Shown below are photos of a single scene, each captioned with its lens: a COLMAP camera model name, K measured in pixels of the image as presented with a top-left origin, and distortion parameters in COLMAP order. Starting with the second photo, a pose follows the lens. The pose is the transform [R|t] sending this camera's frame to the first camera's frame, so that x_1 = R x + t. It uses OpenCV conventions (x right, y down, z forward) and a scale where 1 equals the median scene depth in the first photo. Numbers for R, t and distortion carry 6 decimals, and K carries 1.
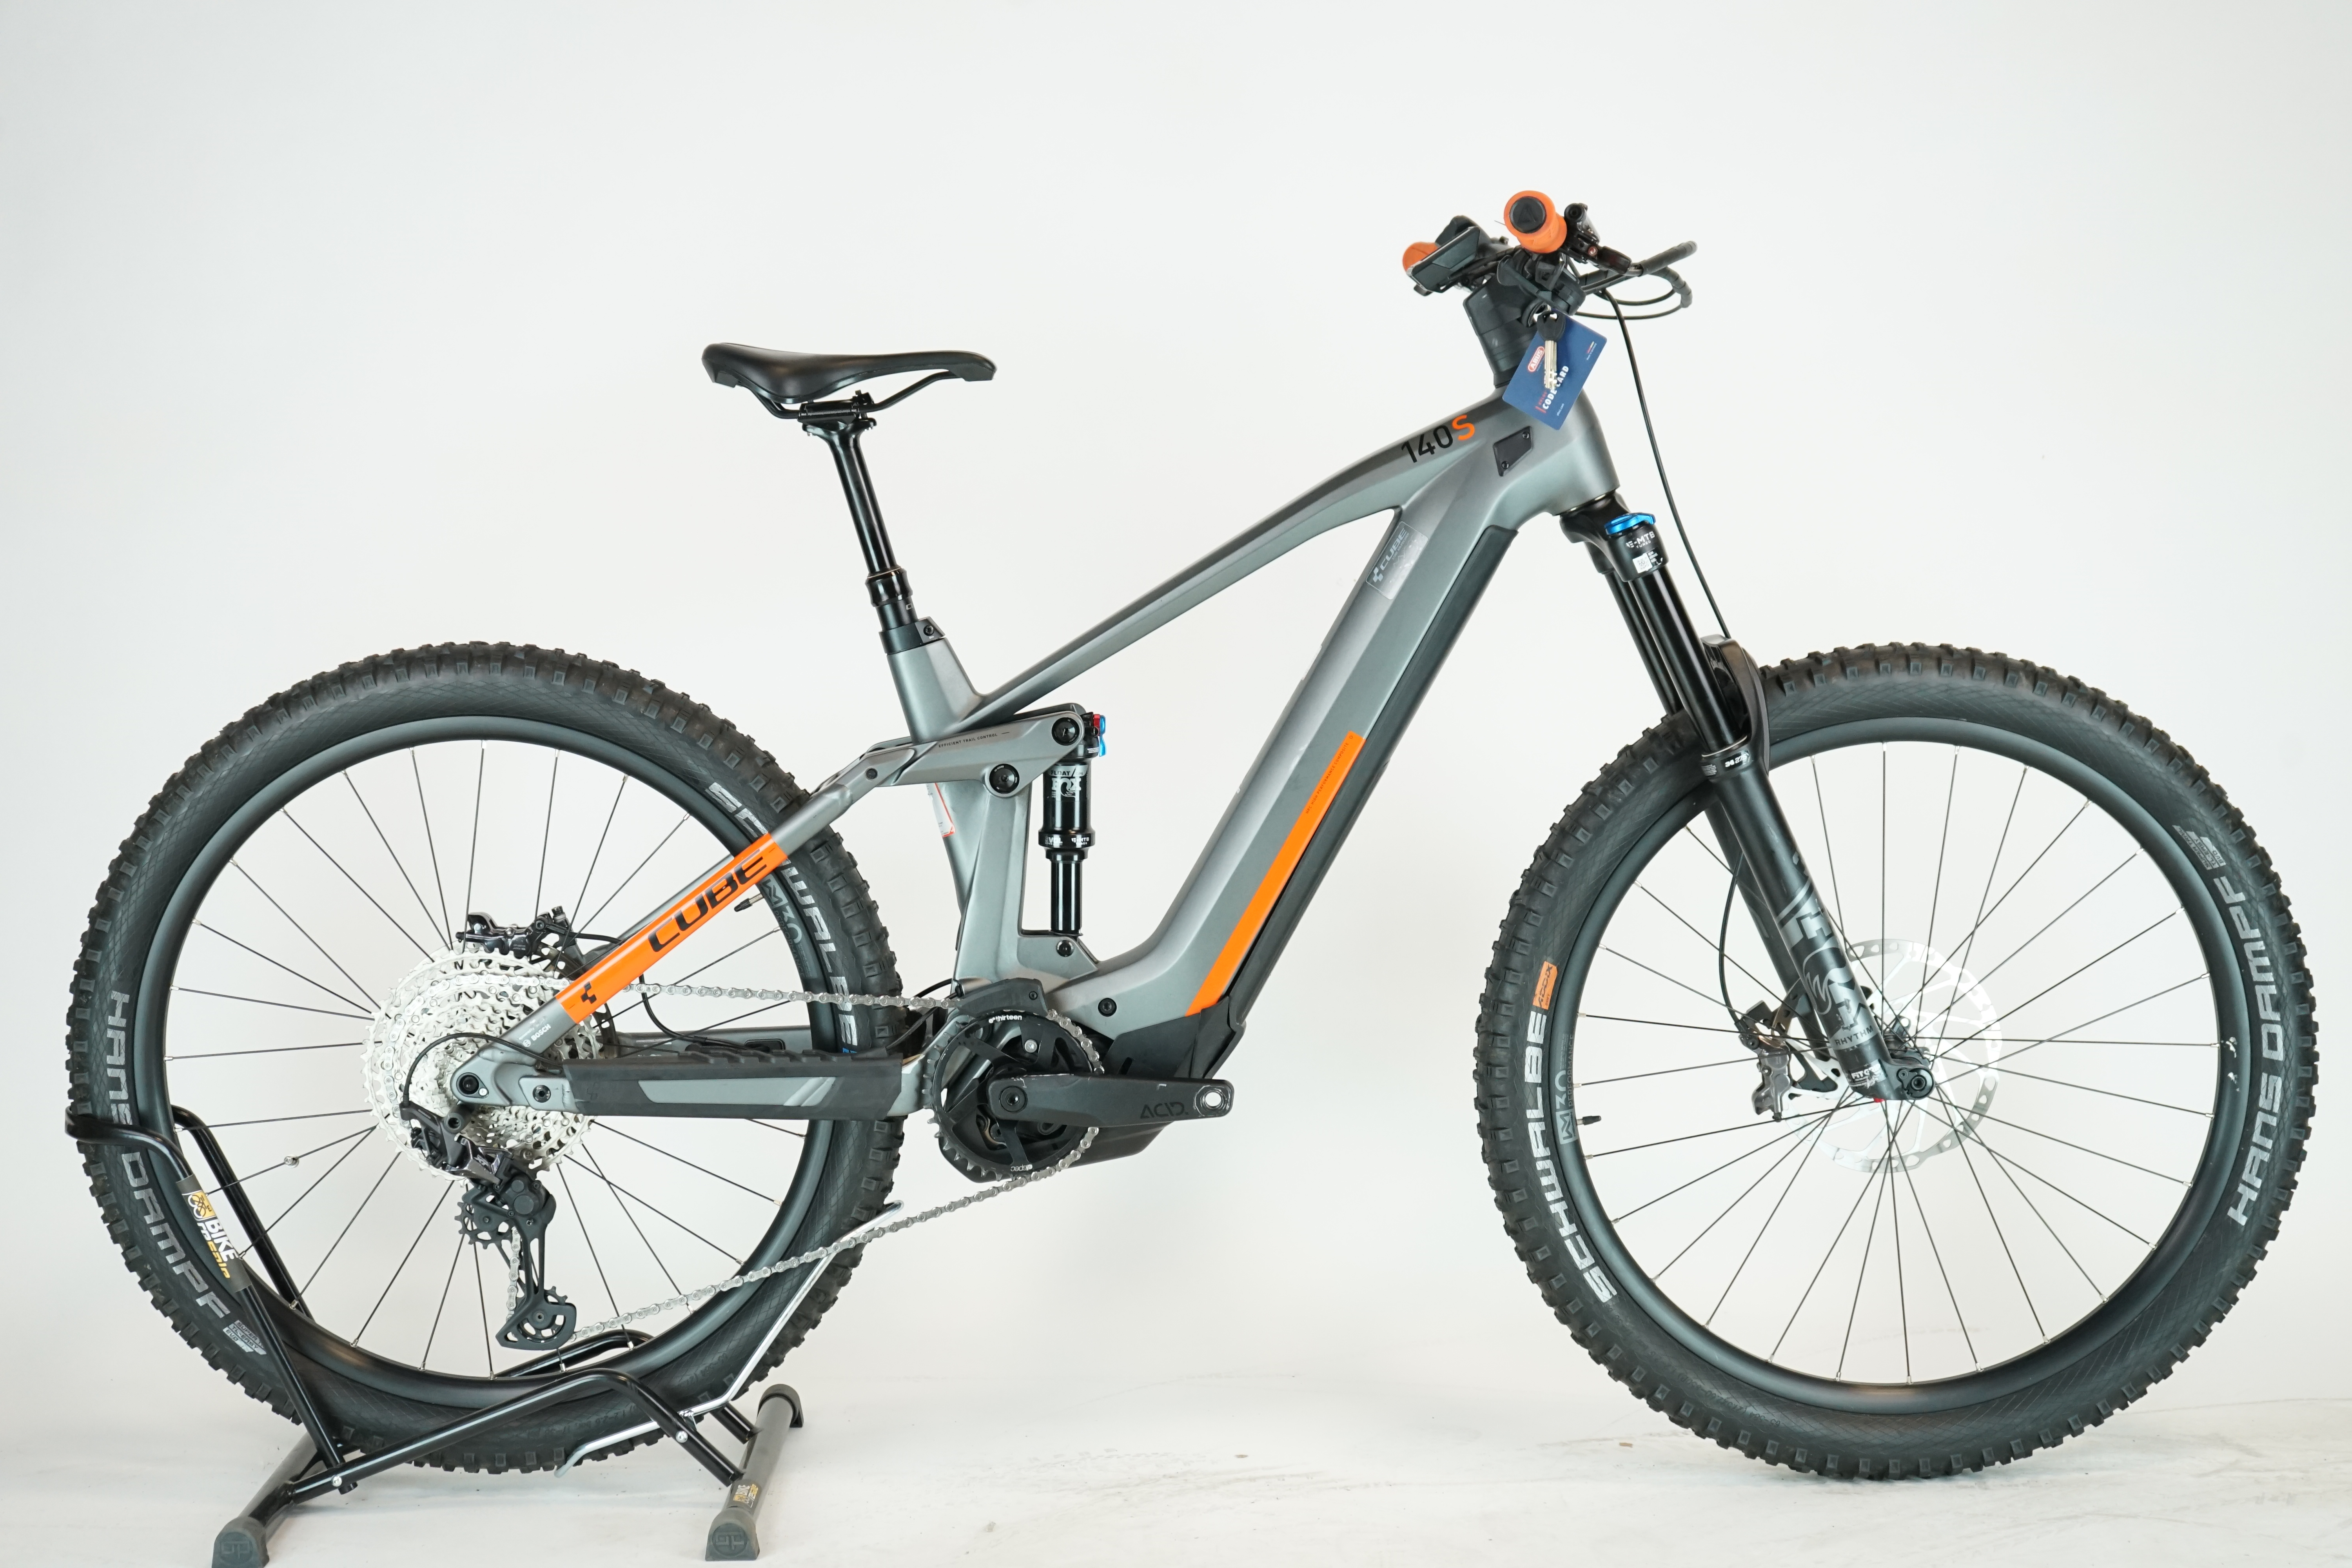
lens RADIAL K [[3786.8, 0, 1176.0], [0, 3786.8, 784.0], [0, 0, 1]] dist [-0.003315, 0.027884]
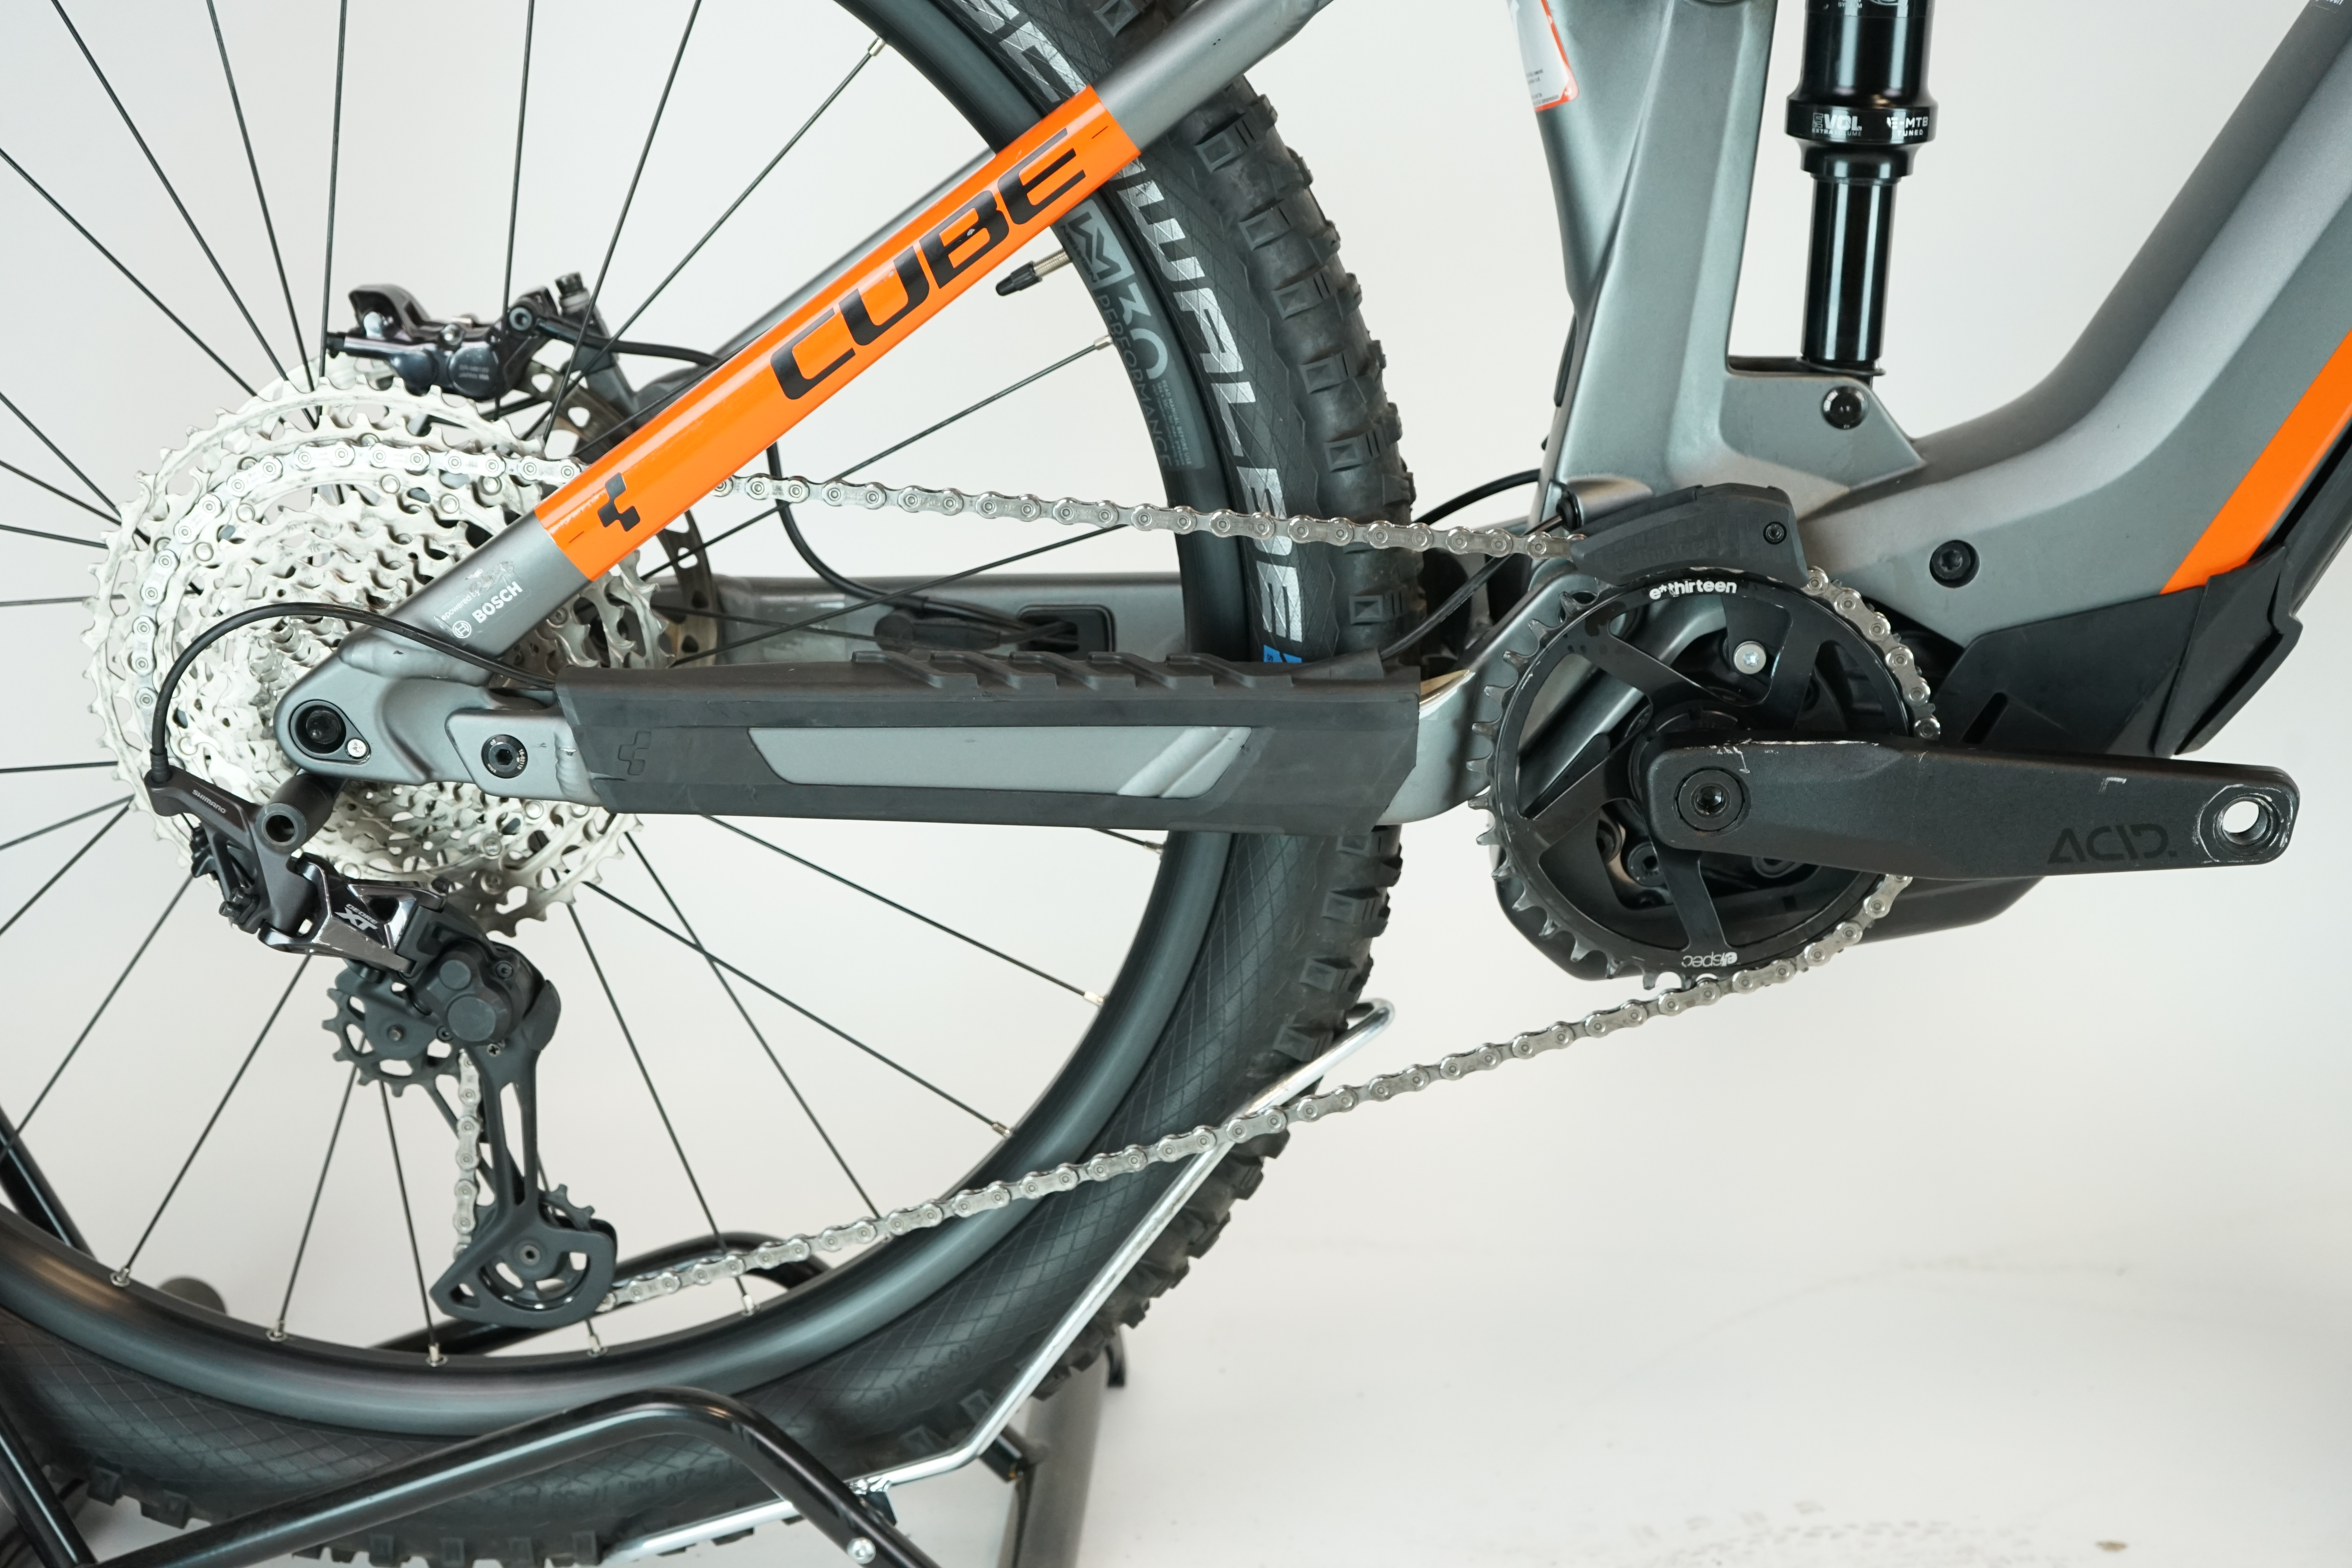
lens RADIAL K [[3387.2, 0, 1120.9], [0, 3387.2, 781.6], [0, 0, 1]] dist [0.006934, -0.039173]
pose [[0.997054, 0.029096, -0.070975, -0.077546], [-0.015960, 0.983709, 0.179059, 0.020196], [0.075029, -0.177398, 0.981275, 0.648758]]
